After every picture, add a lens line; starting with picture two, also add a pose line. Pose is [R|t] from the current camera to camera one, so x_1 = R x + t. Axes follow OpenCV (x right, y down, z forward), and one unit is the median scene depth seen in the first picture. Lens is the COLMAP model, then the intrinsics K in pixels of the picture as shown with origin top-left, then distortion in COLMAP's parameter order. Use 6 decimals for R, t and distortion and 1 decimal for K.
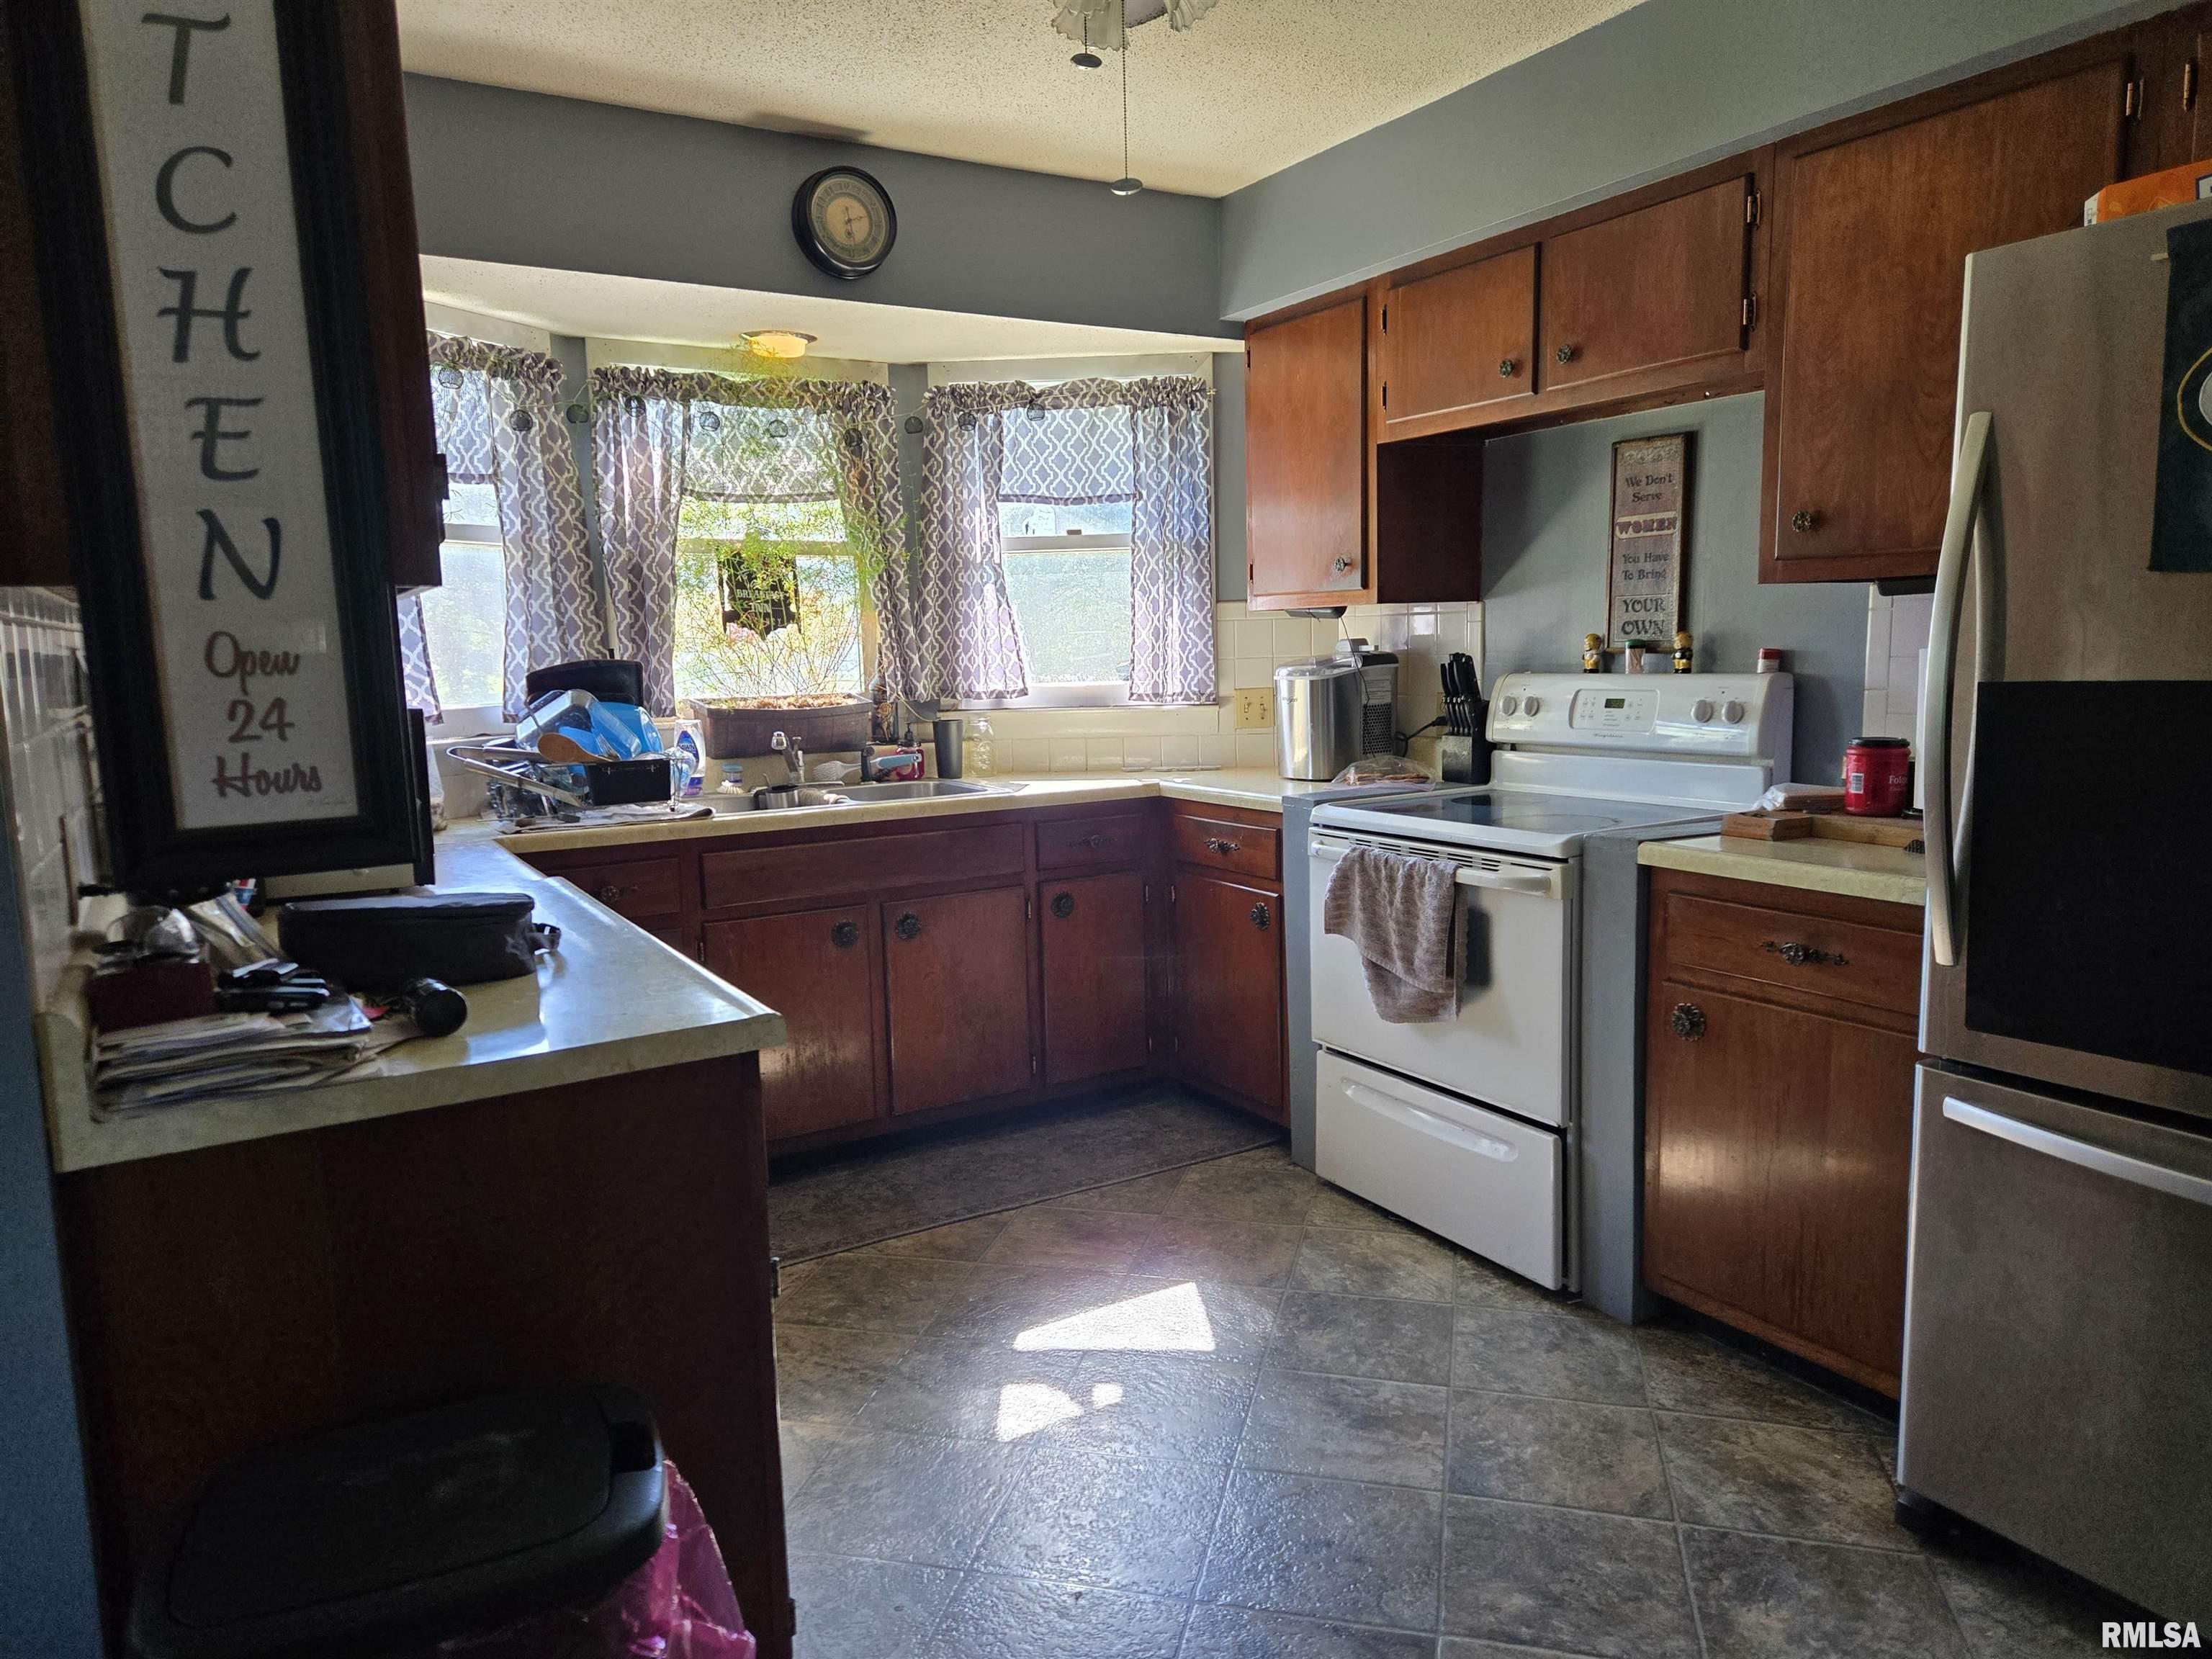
lens RADIAL K [[1488.9, 0, 1089.8], [0, 1488.9, 833.9], [0, 0, 1]] dist [0.046766, -0.000995]
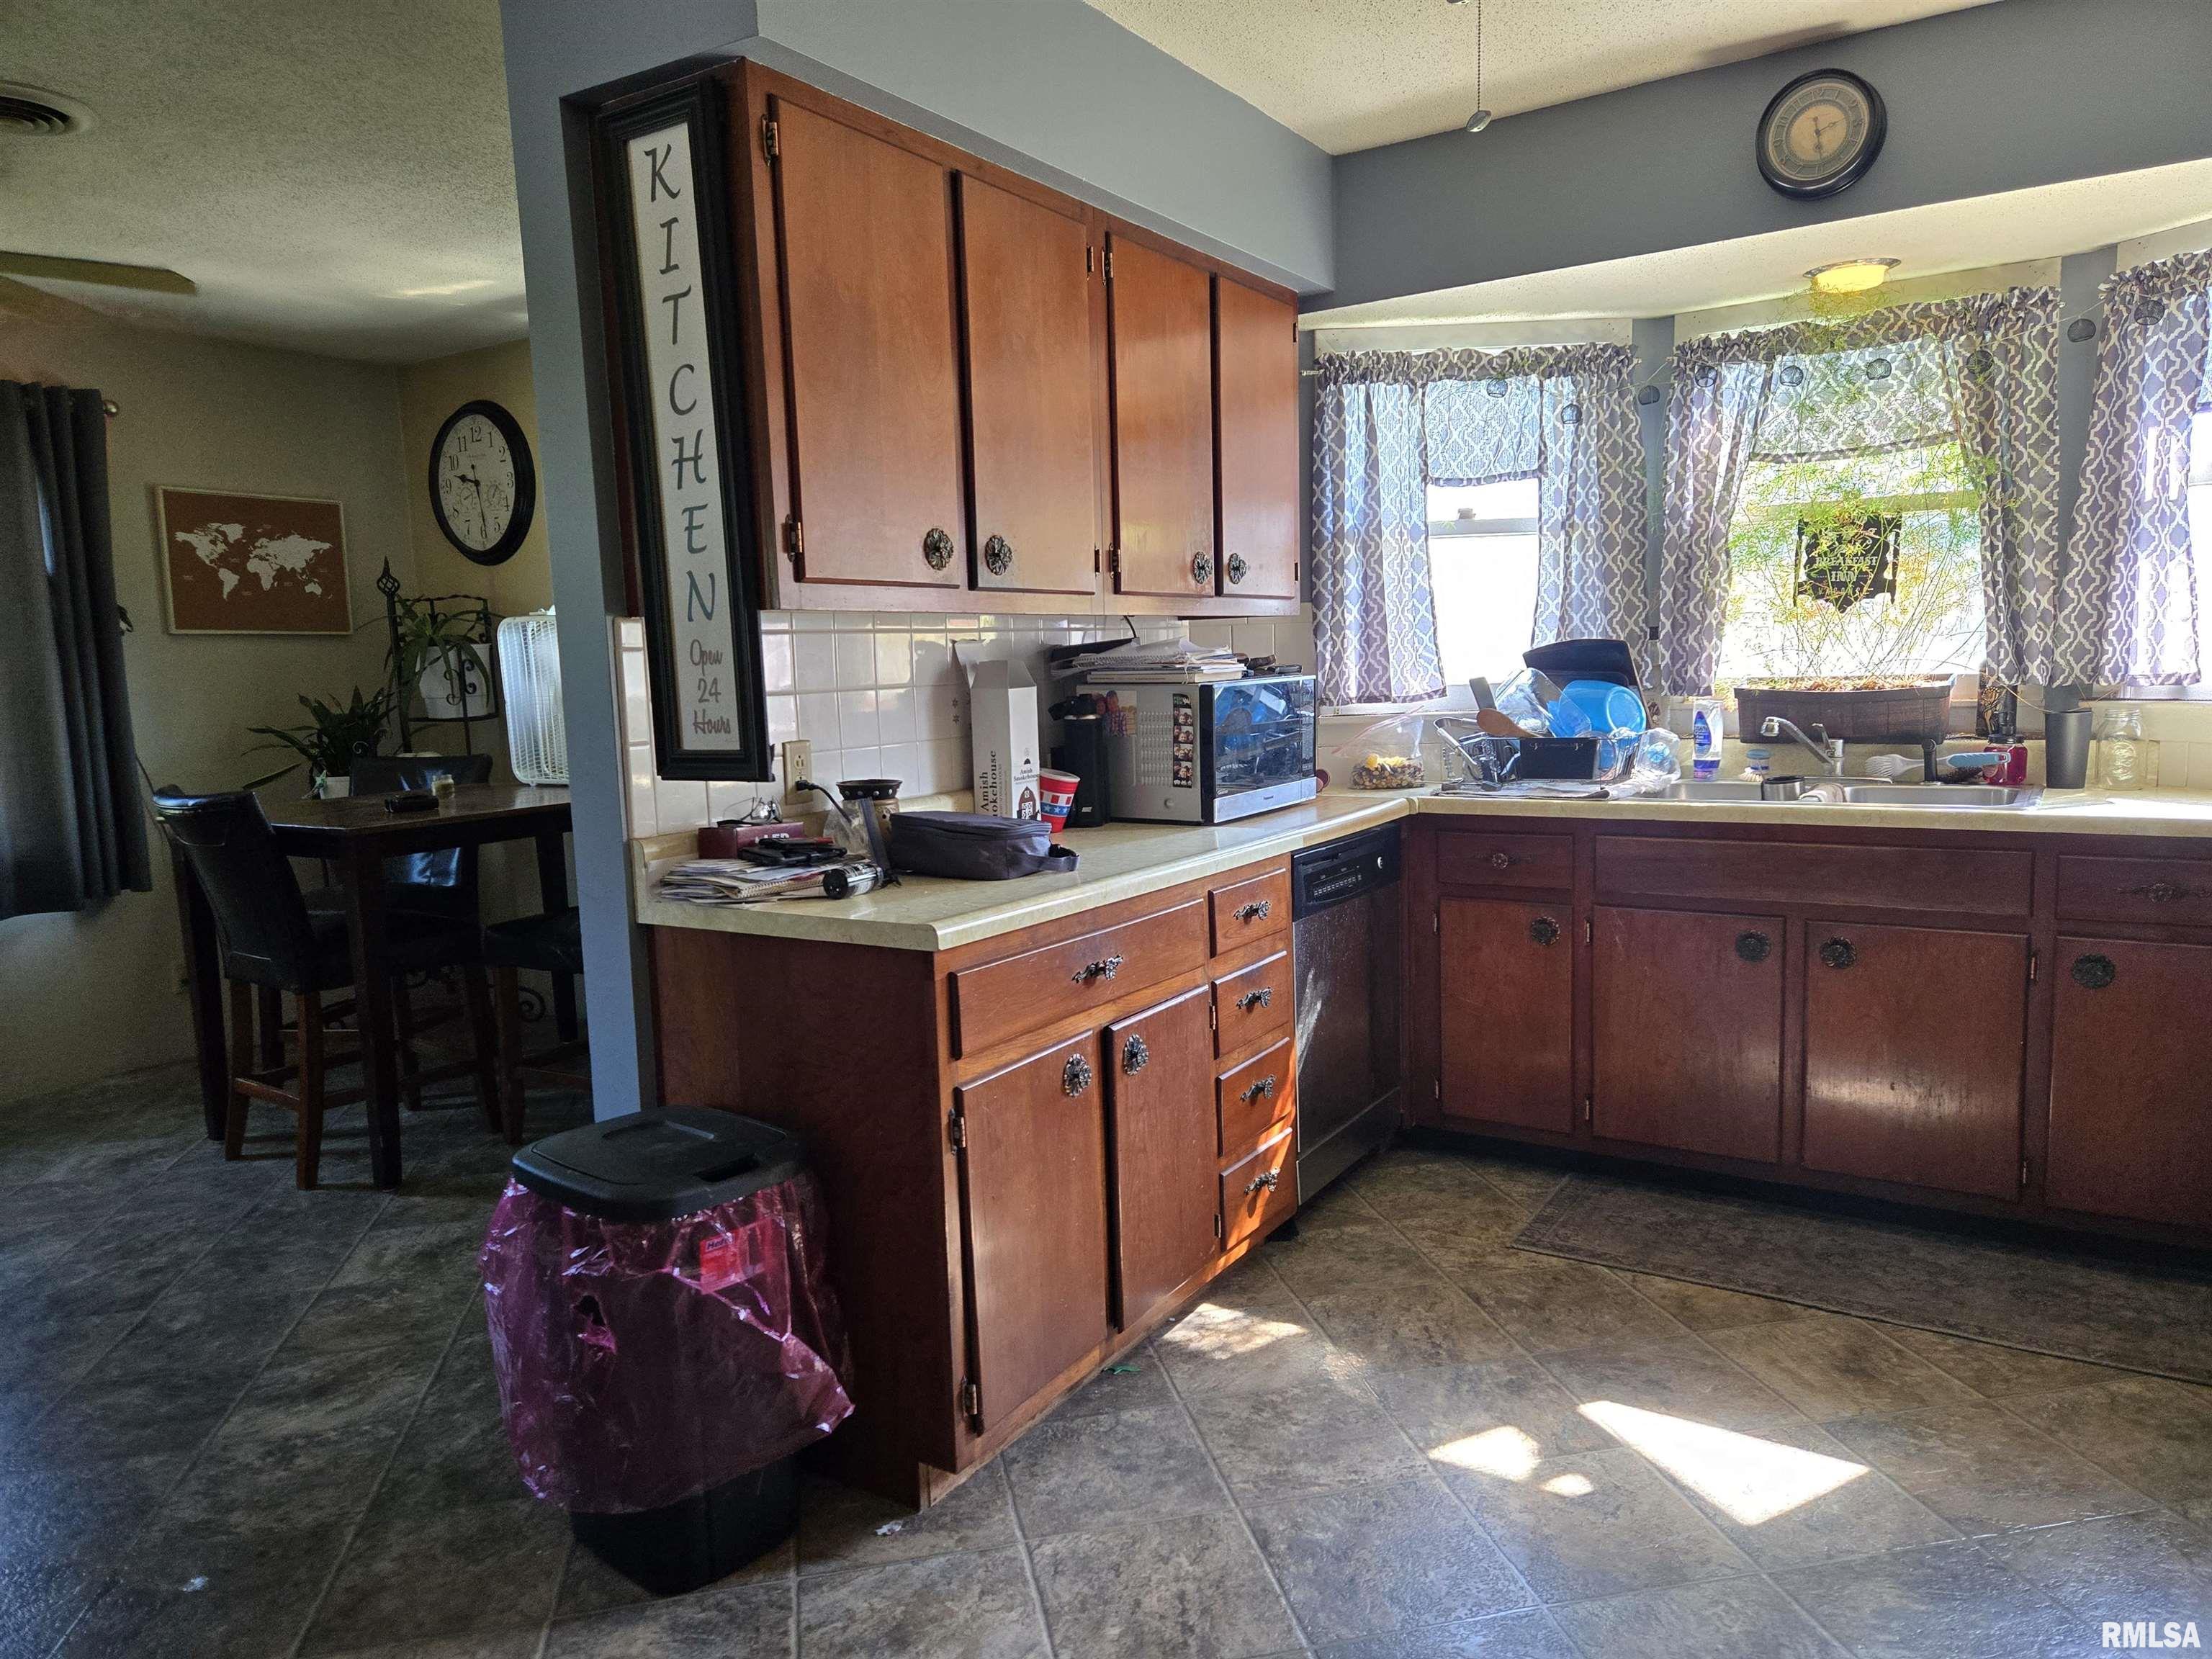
lens RADIAL K [[1488.9, 0, 1107.8], [0, 1488.9, 817.0], [0, 0, 1]] dist [0.046766, -0.000995]
pose [[0.447338, 0.108099, -0.887808, 0.424528], [-0.095510, 0.992766, 0.072754, -0.035597], [0.889251, 0.052249, 0.454426, 0.228610]]
